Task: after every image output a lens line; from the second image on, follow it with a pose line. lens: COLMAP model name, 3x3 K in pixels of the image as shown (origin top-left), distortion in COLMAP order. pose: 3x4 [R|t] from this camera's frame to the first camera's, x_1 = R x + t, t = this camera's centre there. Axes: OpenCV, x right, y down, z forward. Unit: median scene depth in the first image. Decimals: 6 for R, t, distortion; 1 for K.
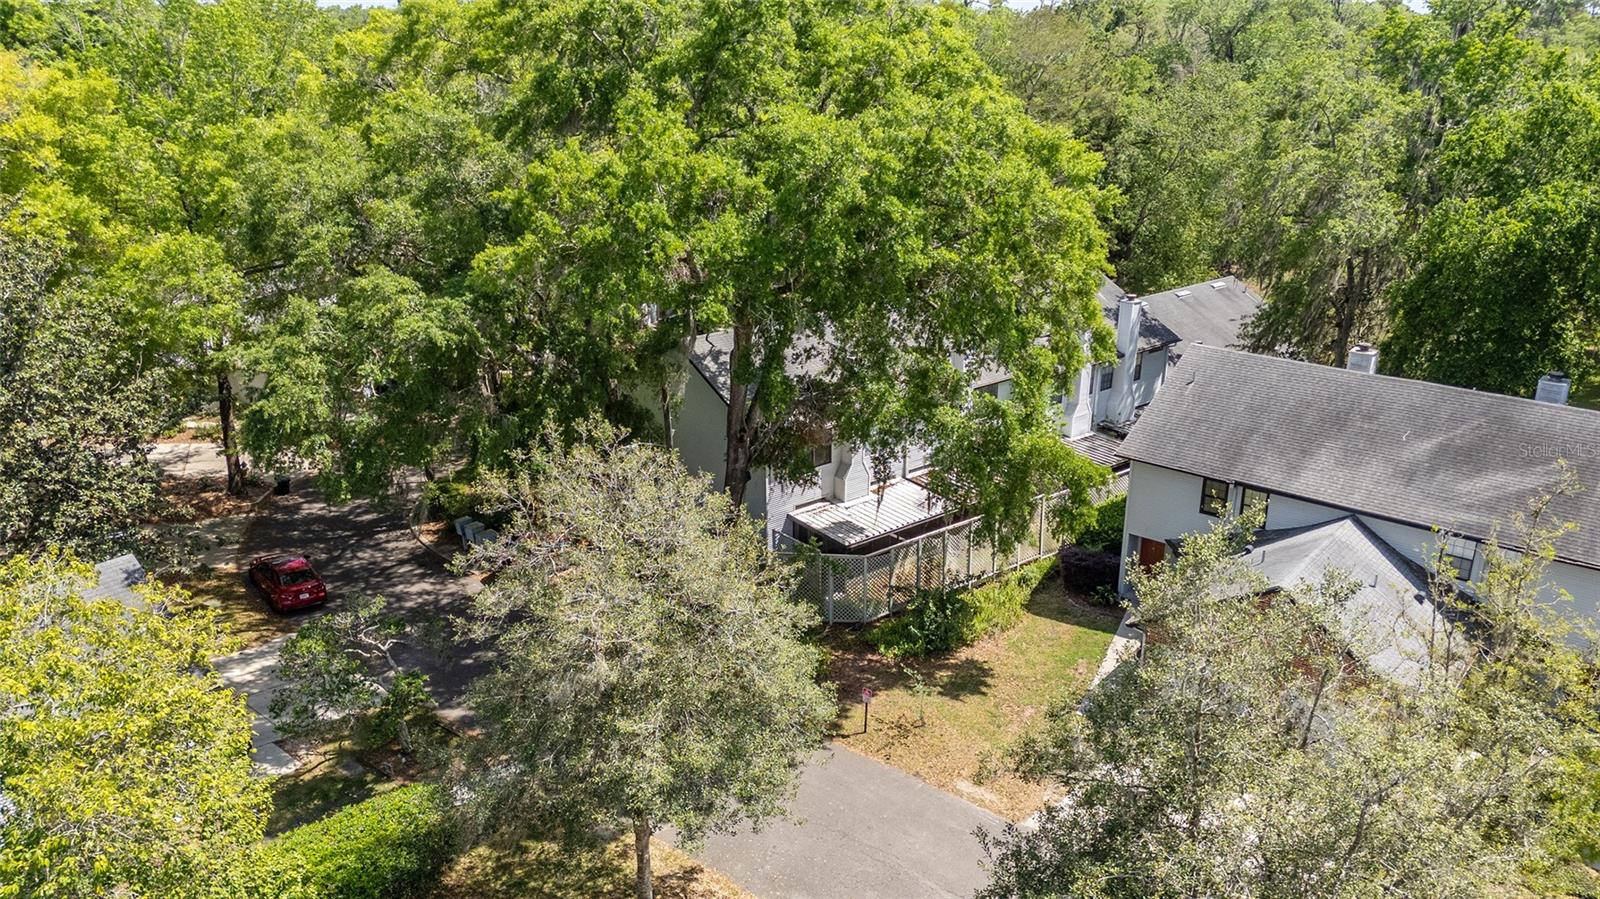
lens RADIAL K [[1164.8, 0, 800.0], [0, 1164.8, 449.5], [0, 0, 1]] dist [0.053106, -0.066407]
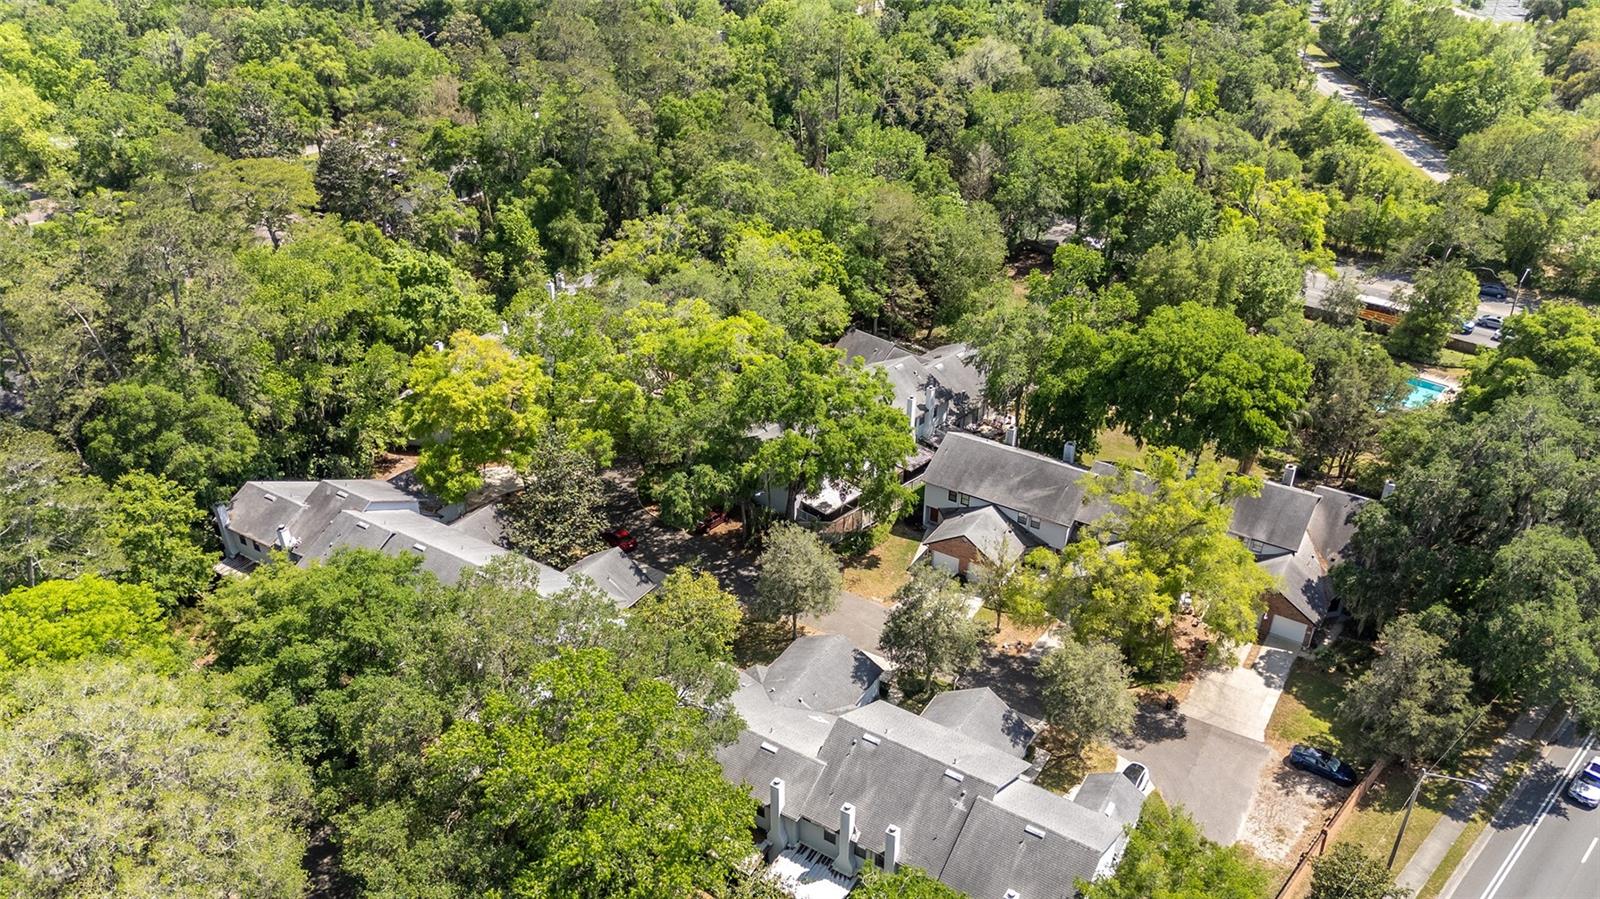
lens RADIAL K [[1164.8, 0, 800.0], [0, 1164.8, 449.5], [0, 0, 1]] dist [0.053106, -0.066407]
pose [[0.992113, -0.055352, 0.112460, -0.343378], [0.035369, 0.984377, 0.172483, -0.578999], [-0.120250, -0.167145, 0.978572, -1.761570]]
